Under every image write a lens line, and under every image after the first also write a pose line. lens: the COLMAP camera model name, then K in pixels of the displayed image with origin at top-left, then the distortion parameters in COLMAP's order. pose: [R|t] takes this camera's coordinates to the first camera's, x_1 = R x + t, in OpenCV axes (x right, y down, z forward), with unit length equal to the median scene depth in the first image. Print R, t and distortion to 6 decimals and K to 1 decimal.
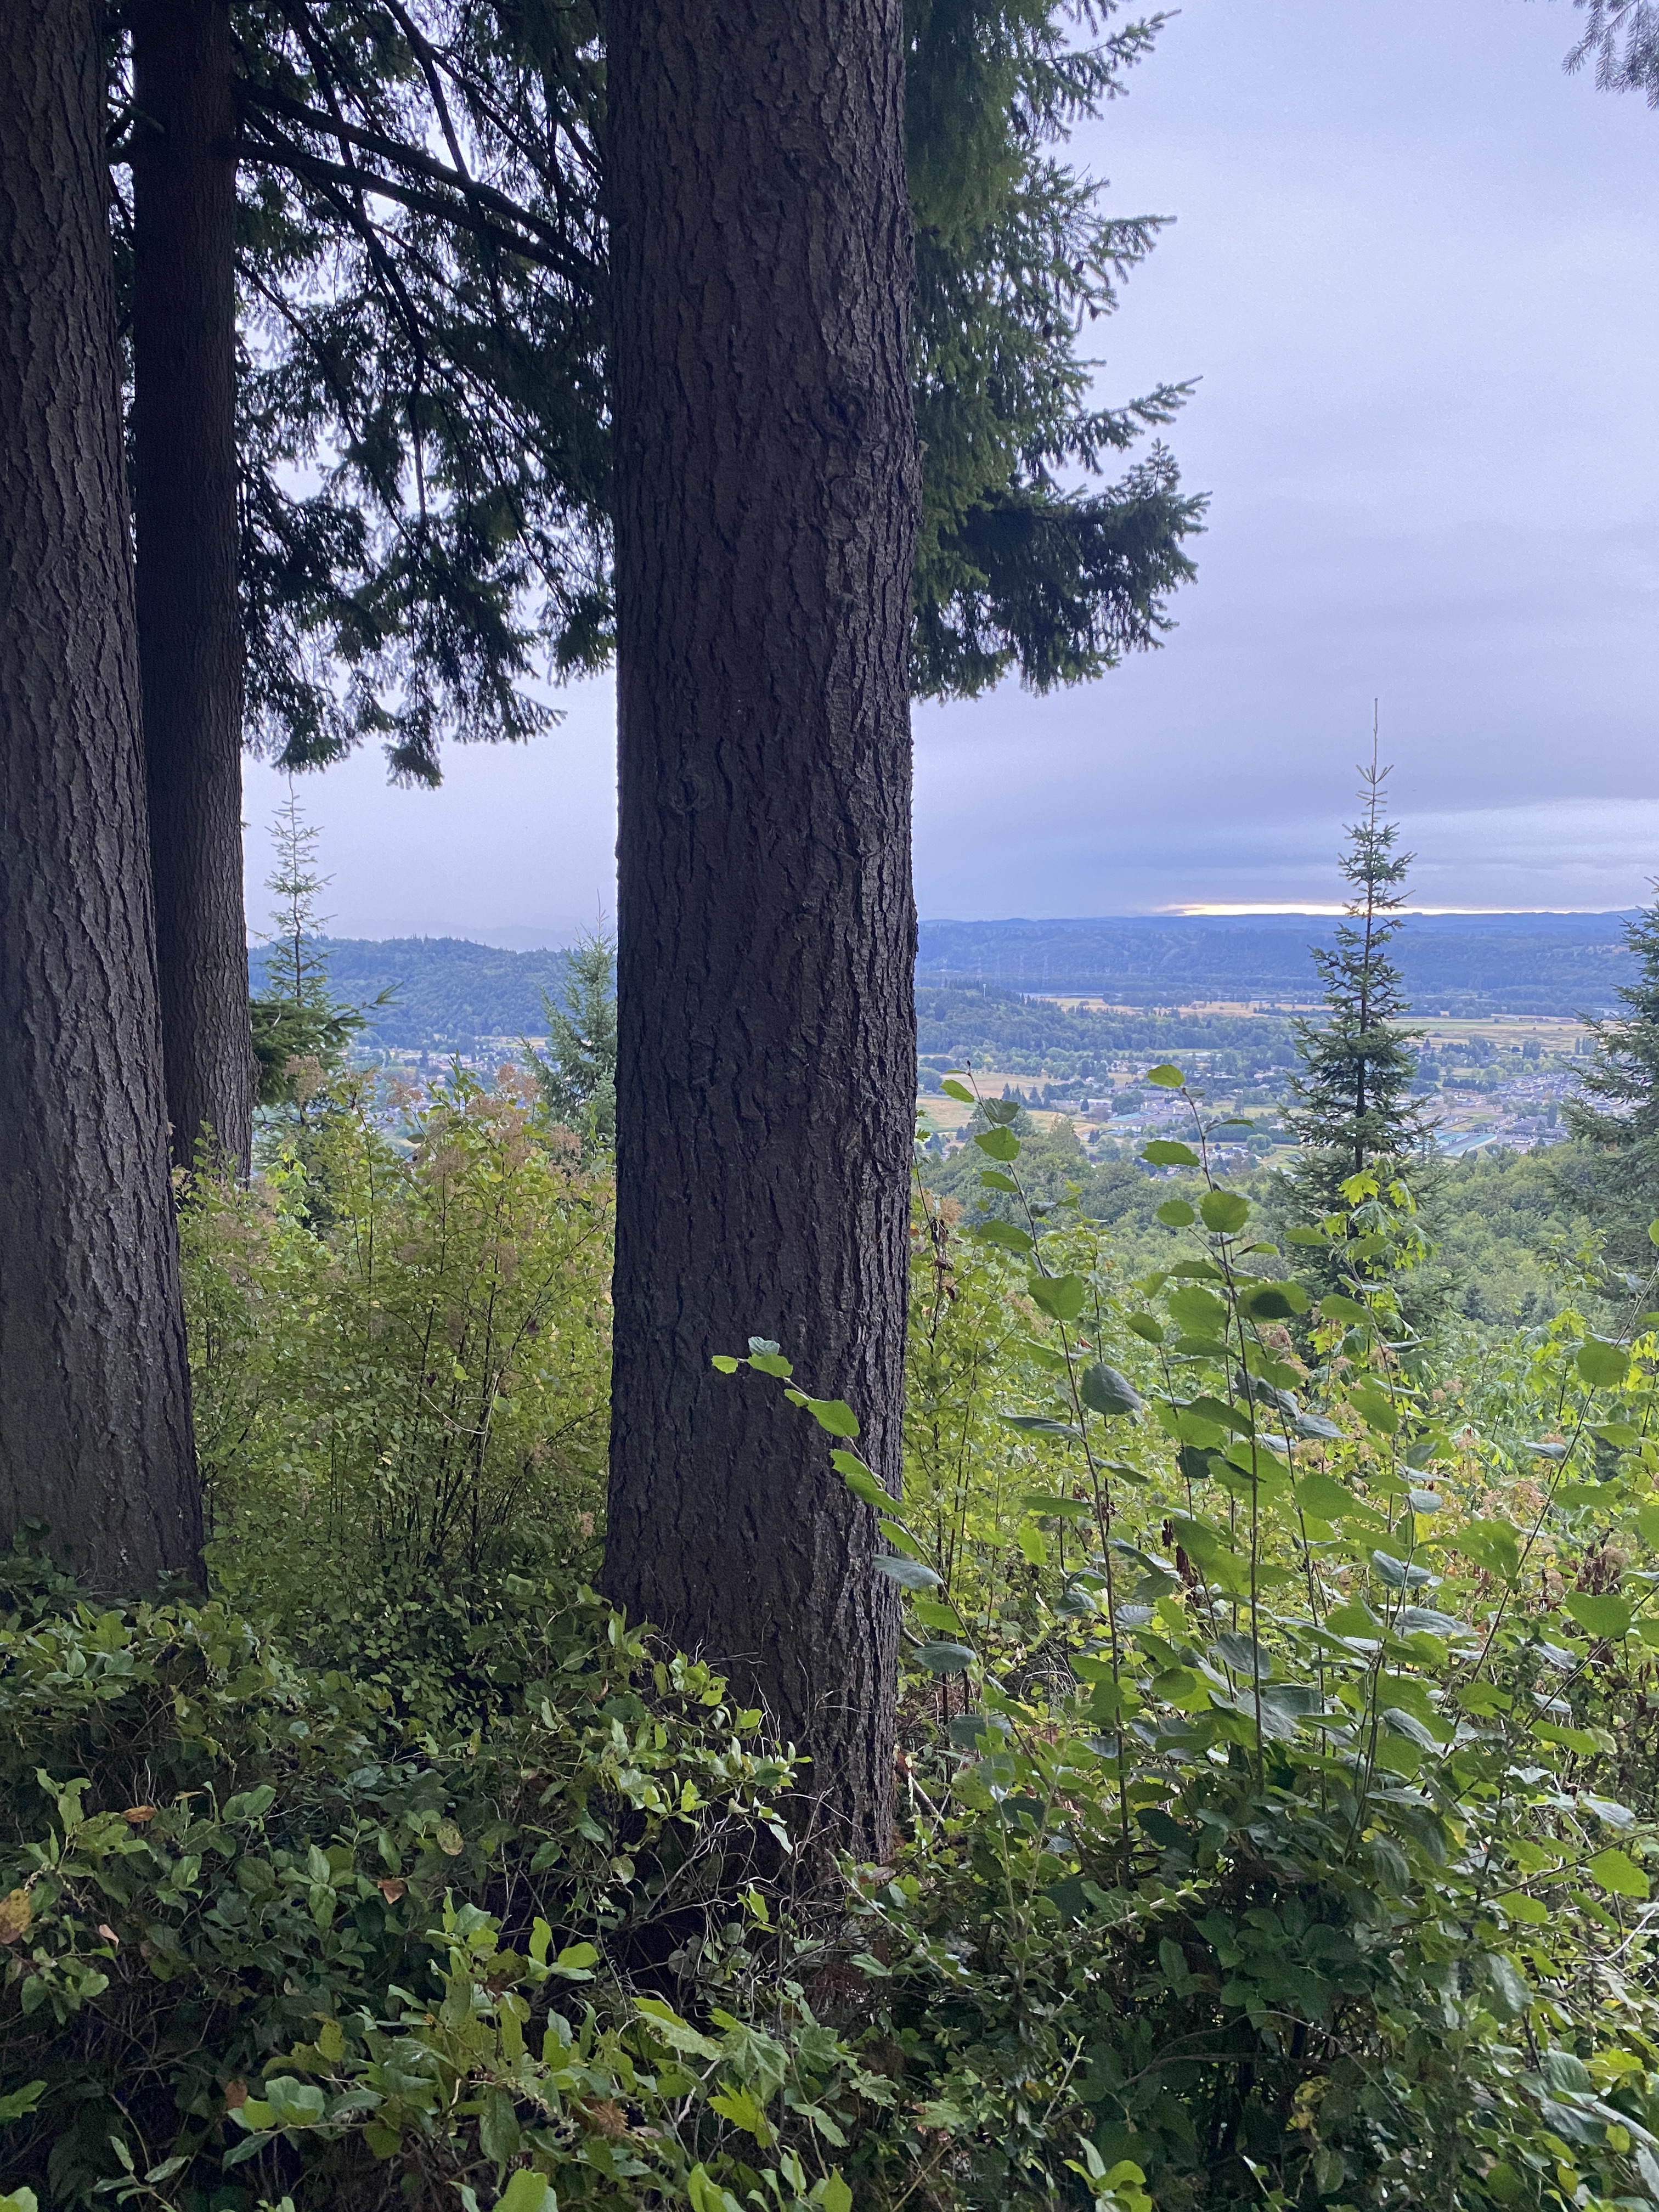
lens RADIAL K [[1669.0, 0, 829.5], [0, 1669.0, 1106.0], [0, 0, 1]] dist [-0.004988, -0.003152]
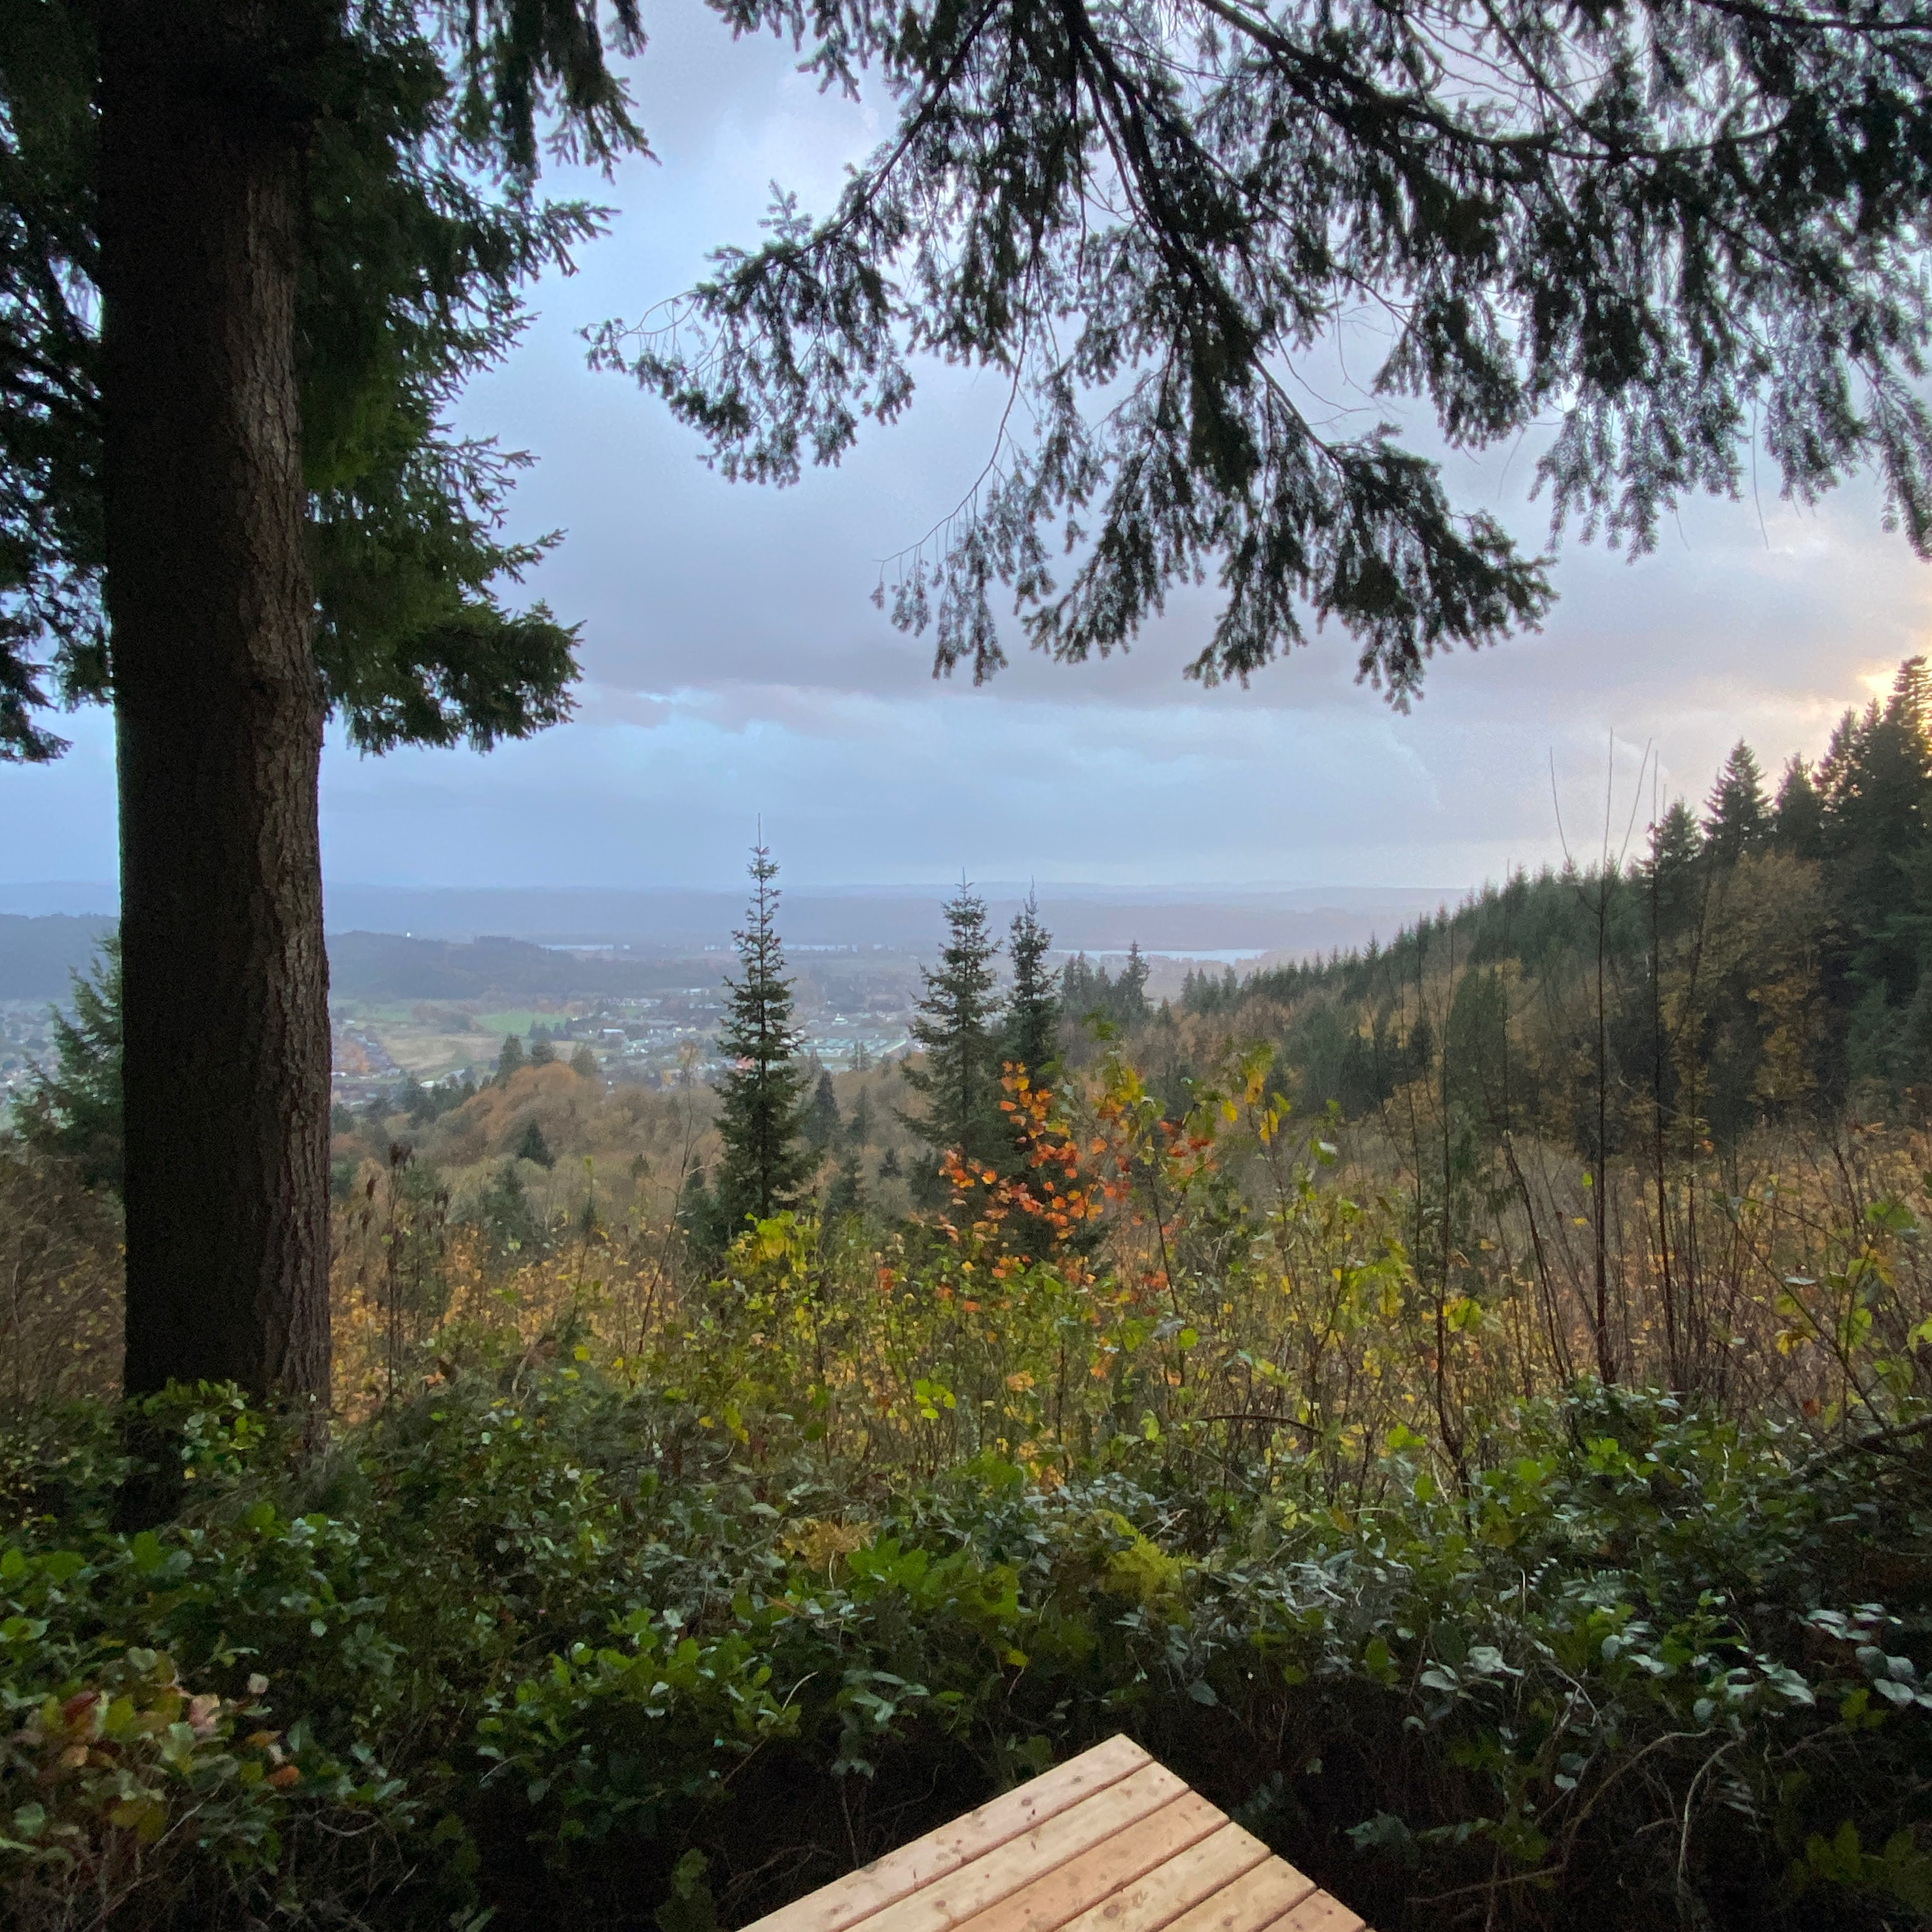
lens RADIAL K [[1279.7, 0, 966.0], [0, 1279.7, 966.0], [0, 0, 1]] dist [-0.003563, -0.002336]
pose [[0.901002, -0.027599, 0.432936, 0.078433], [0.050162, 0.997908, -0.040780, -0.026969], [-0.430905, 0.058460, 0.900502, -0.500116]]
